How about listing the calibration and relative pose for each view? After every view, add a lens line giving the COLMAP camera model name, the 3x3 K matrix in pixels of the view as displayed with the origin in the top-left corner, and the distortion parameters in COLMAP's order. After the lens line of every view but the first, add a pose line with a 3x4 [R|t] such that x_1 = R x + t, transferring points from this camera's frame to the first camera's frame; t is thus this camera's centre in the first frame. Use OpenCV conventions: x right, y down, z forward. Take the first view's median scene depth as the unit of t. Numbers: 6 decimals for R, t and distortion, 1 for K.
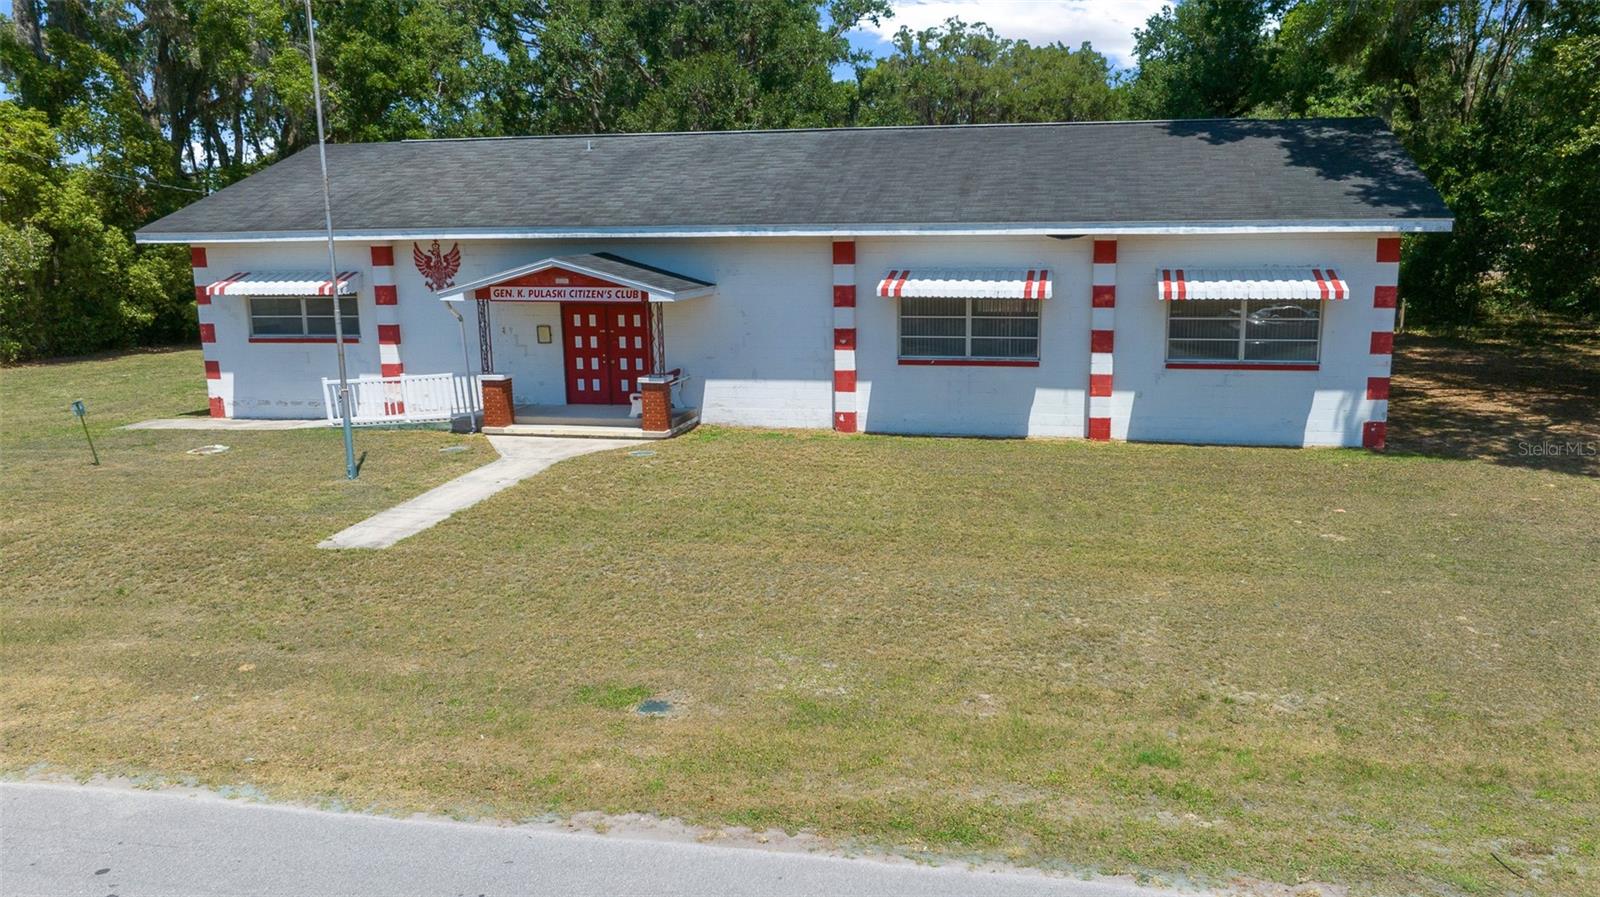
lens RADIAL K [[1201.5, 0, 851.0], [0, 1201.5, 451.7], [0, 0, 1]] dist [-0.023915, 0.013752]
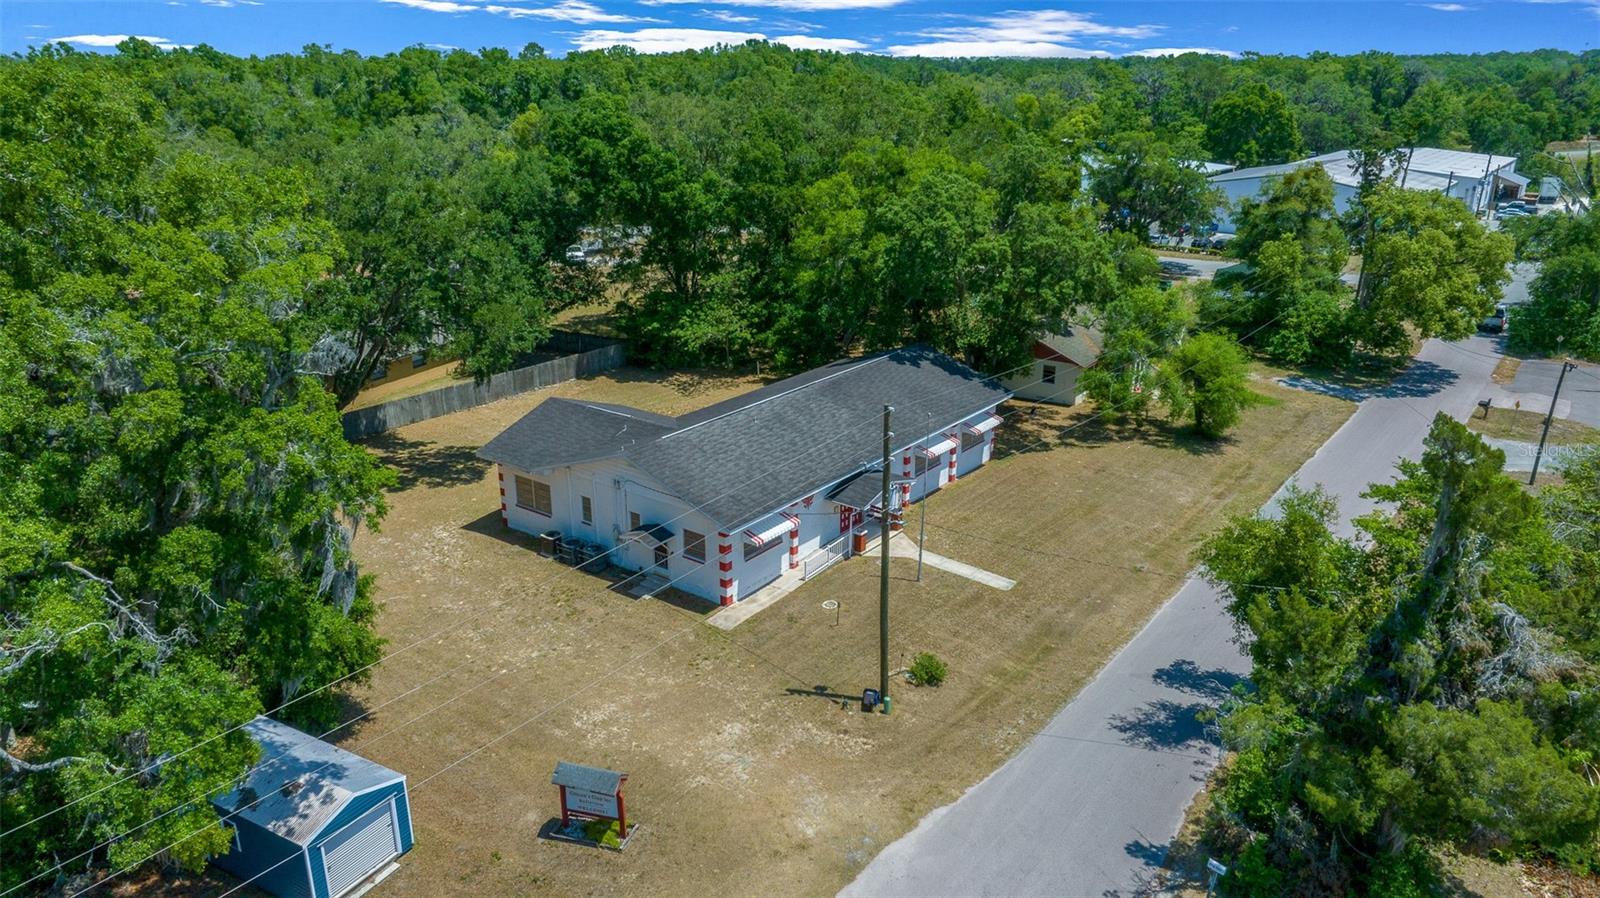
lens RADIAL K [[1127.0, 0, 813.4], [0, 1127.0, 452.4], [0, 0, 1]] dist [-0.015326, -0.007158]
pose [[0.425344, -0.291076, 0.856947, -2.374428], [0.169927, 0.955714, 0.240281, -0.827877], [-0.888936, 0.043416, 0.455969, 0.011995]]
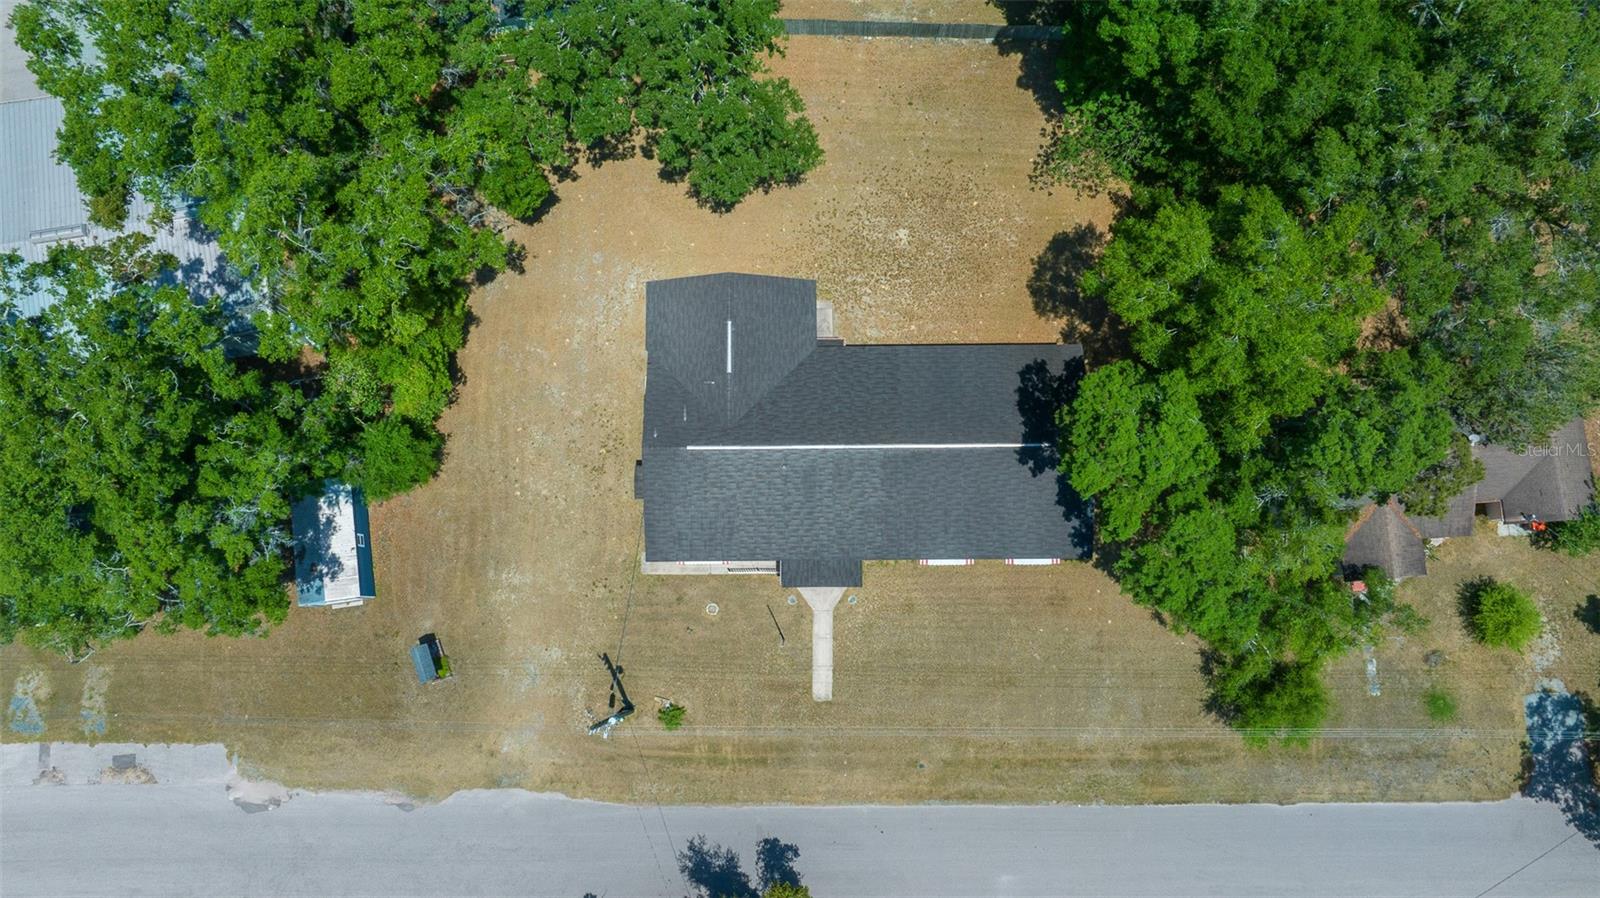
lens RADIAL K [[1127.0, 0, 803.2], [0, 1127.0, 441.9], [0, 0, 1]] dist [-0.015326, -0.007158]
pose [[0.977881, -0.206938, 0.030414, -0.301704], [0.044065, 0.345971, 0.937210, -3.014343], [-0.204467, -0.915140, 0.347437, 0.310126]]
